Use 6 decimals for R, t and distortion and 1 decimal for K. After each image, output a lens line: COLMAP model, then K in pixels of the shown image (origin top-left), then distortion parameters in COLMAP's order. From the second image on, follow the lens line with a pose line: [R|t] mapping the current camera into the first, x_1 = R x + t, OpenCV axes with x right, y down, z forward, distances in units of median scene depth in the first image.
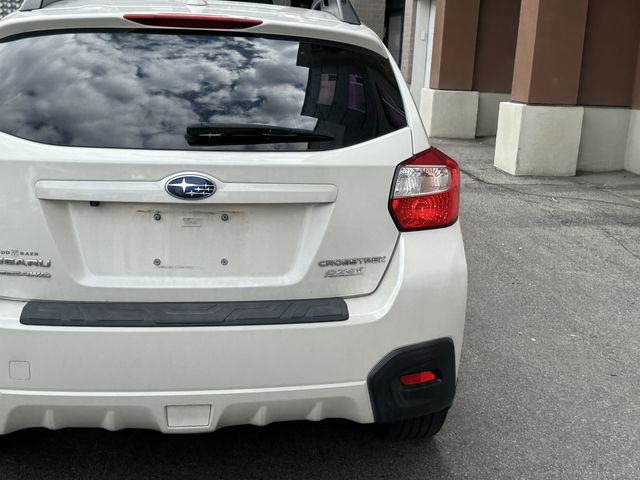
lens RADIAL K [[869.0, 0, 320.4], [0, 869.0, 233.6], [0, 0, 1]] dist [0.187976, -0.055875]
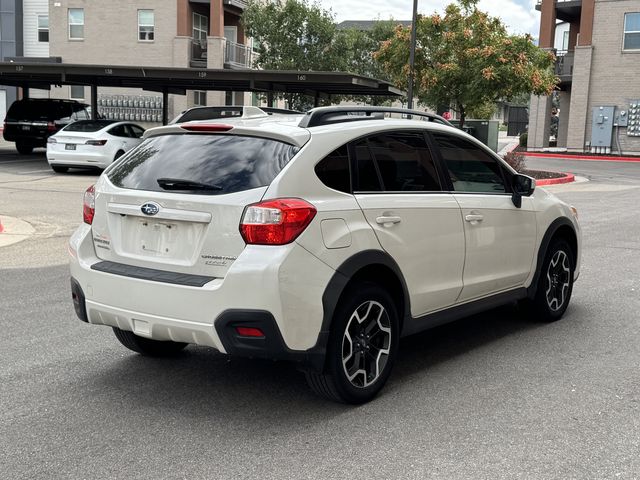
lens RADIAL K [[879.3, 0, 318.0], [0, 879.3, 223.2], [0, 0, 1]] dist [0.198300, -0.038783]
pose [[0.719437, 0.060337, -0.691932, 1.423029], [-0.145419, 0.987225, -0.065112, 0.050683], [0.679164, 0.147465, 0.719020, -0.173617]]
